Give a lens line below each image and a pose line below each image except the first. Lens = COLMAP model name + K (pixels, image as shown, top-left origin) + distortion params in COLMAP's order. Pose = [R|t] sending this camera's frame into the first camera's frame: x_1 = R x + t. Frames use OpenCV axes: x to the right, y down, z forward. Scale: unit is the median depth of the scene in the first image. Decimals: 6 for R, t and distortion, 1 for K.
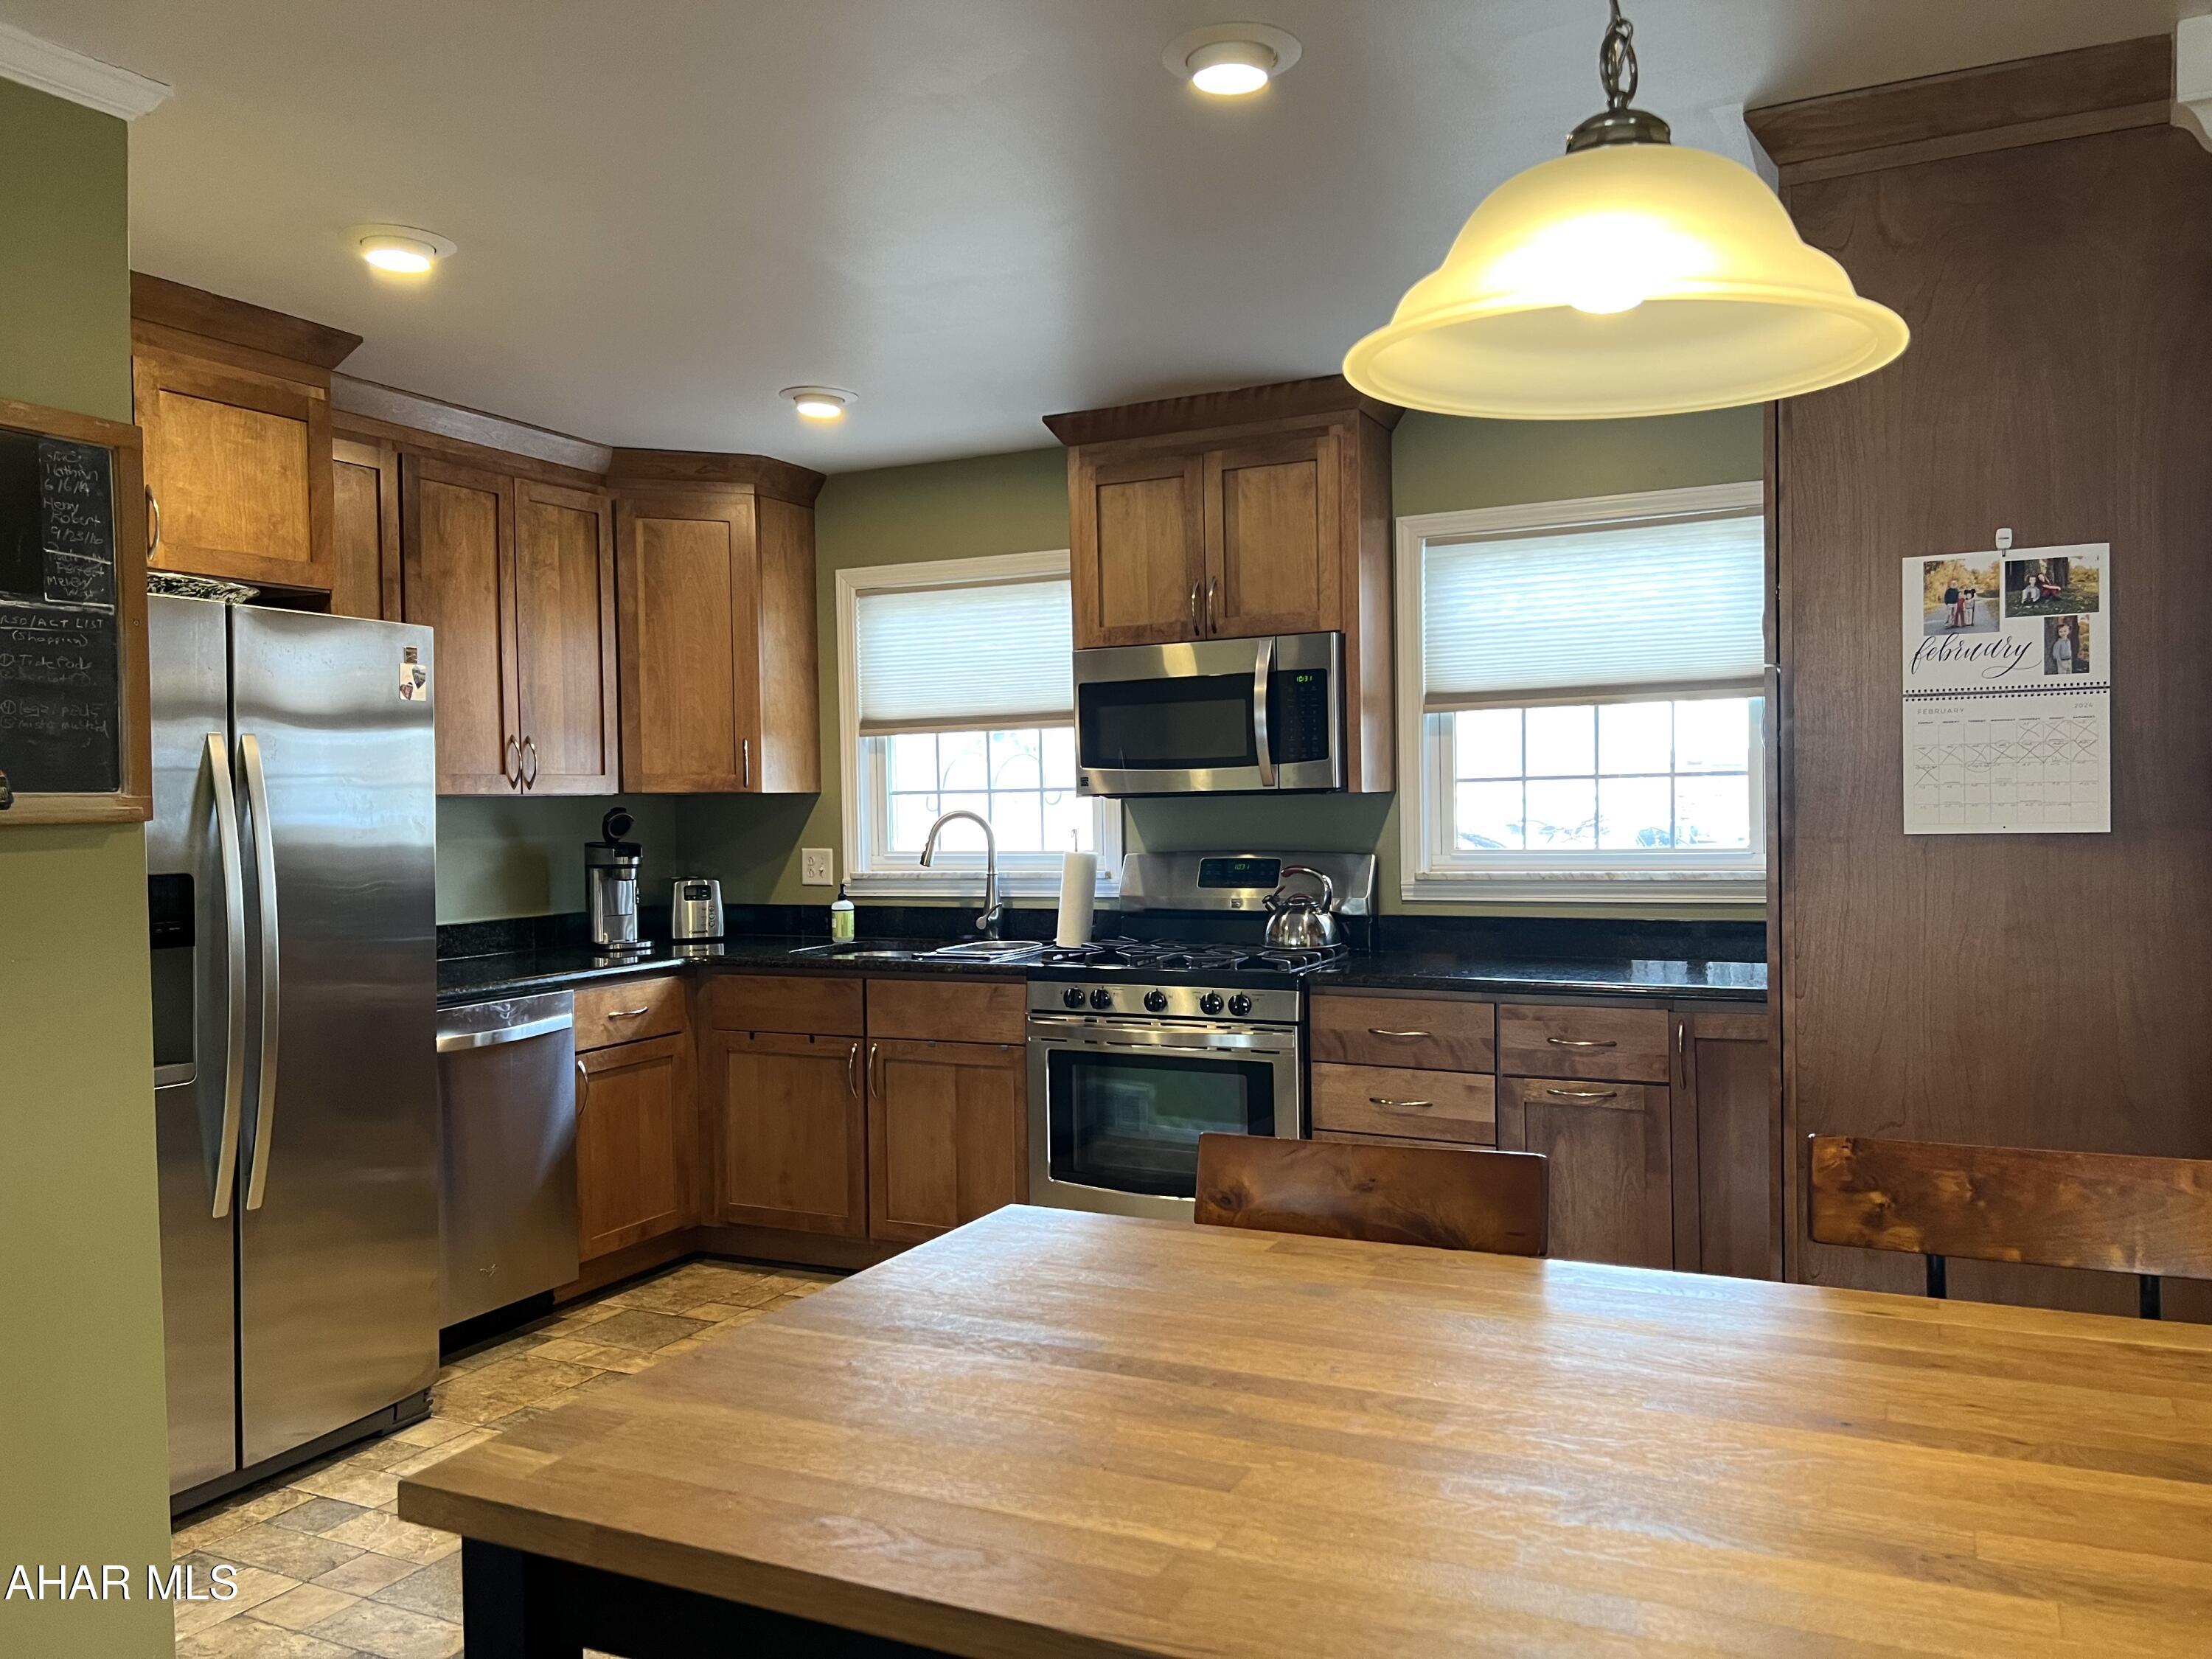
lens RADIAL K [[1663.4, 0, 1099.7], [0, 1663.4, 823.0], [0, 0, 1]] dist [0.043938, -0.044916]
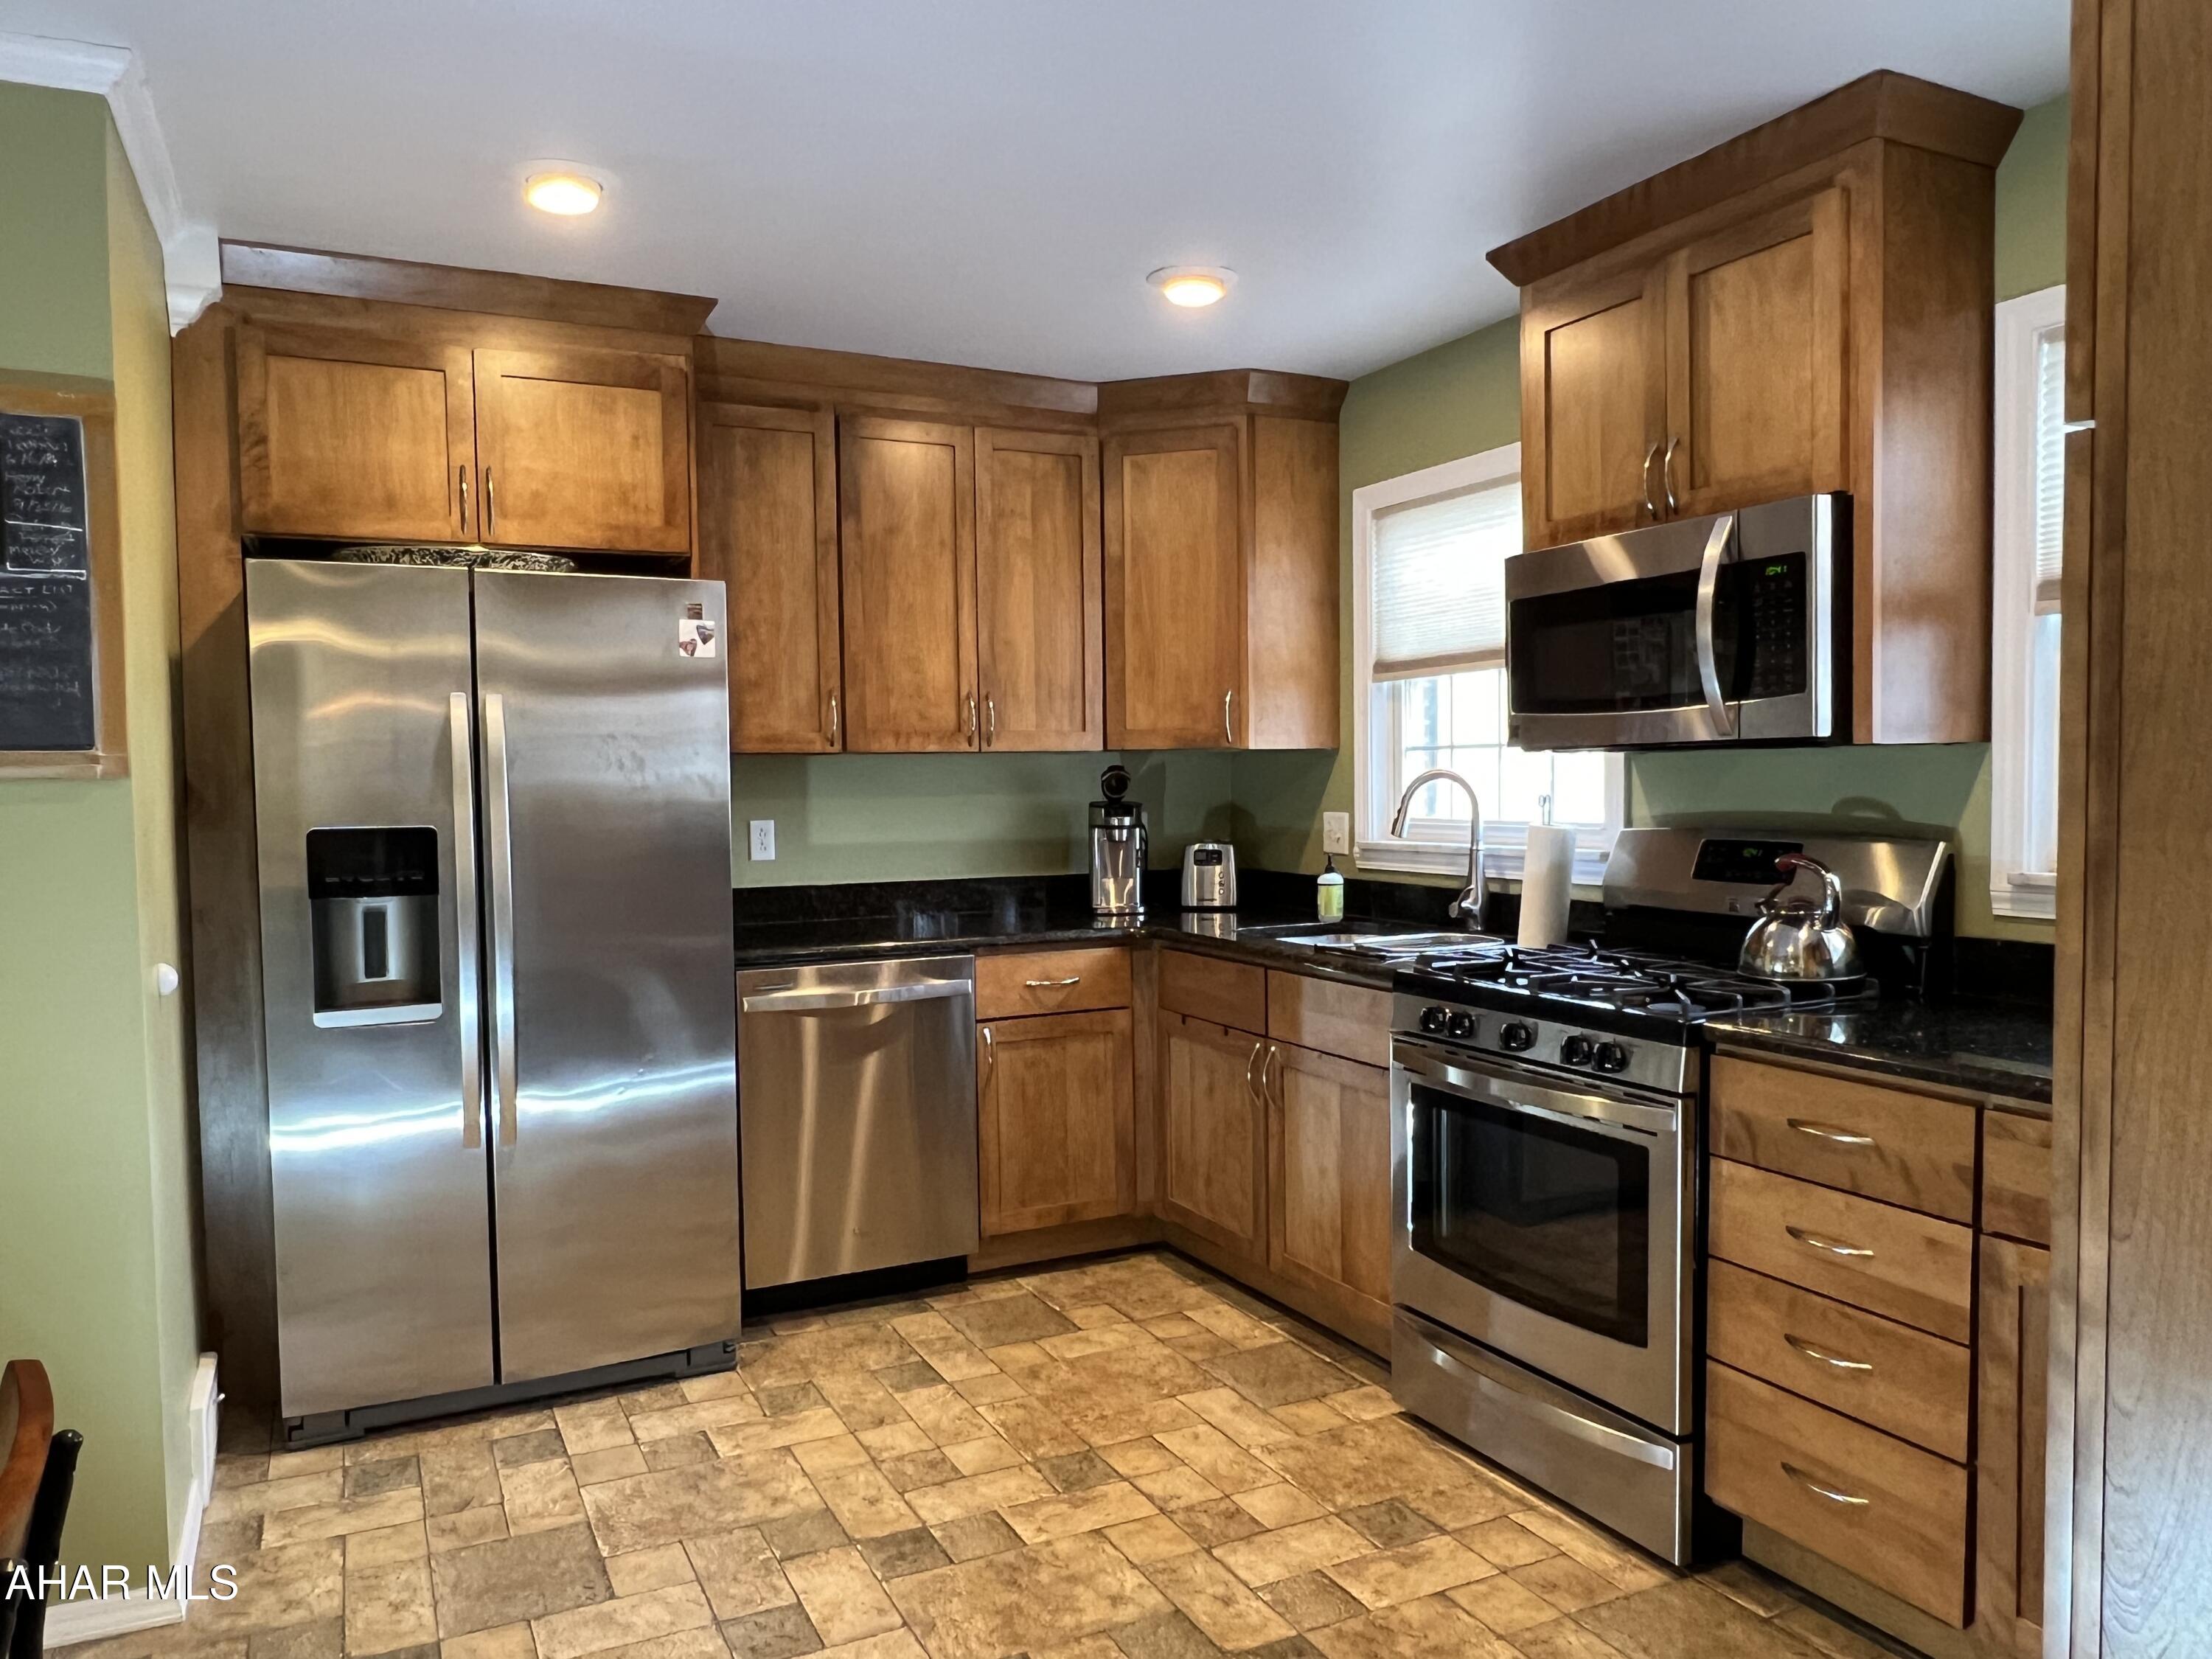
lens RADIAL K [[1525.9, 0, 1109.8], [0, 1525.9, 843.7], [0, 0, 1]] dist [-0.002902, -0.006724]
pose [[0.795696, 0.033440, -0.604773, 0.272513], [-0.007542, 0.998944, 0.045312, -0.004432], [0.605650, -0.031493, 0.795108, 0.348320]]
